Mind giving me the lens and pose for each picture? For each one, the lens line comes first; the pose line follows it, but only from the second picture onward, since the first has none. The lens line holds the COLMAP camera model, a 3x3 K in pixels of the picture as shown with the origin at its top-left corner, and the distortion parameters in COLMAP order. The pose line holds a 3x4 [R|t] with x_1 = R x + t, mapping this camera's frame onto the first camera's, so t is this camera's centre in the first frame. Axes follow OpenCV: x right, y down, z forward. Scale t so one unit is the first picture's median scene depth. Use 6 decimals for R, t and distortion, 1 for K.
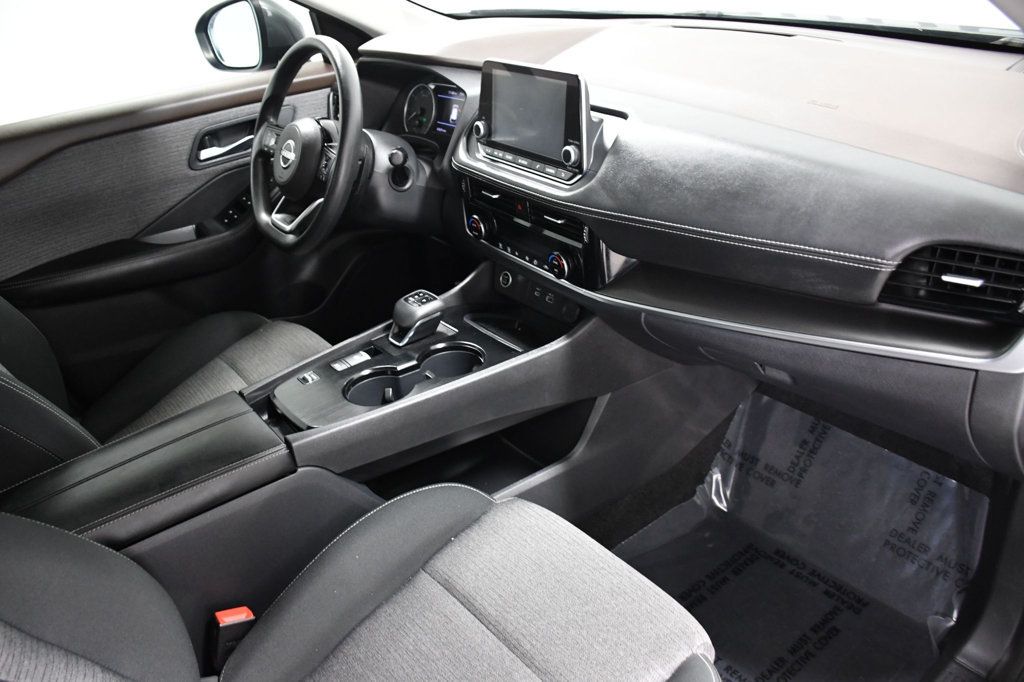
lens RADIAL K [[808.1, 0, 513.3], [0, 808.1, 345.8], [0, 0, 1]] dist [-0.103747, 0.047825]
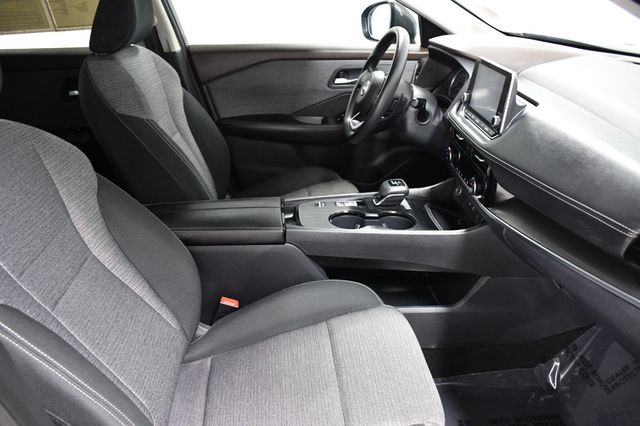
lens RADIAL K [[505.1, 0, 315.6], [0, 505.1, 210.3], [0, 0, 1]] dist [-0.103747, 0.047825]
pose [[0.836558, 0.313333, -0.449437, 0.227188], [-0.329083, 0.943226, 0.045050, 0.004211], [0.438036, 0.110215, 0.892175, -0.022953]]
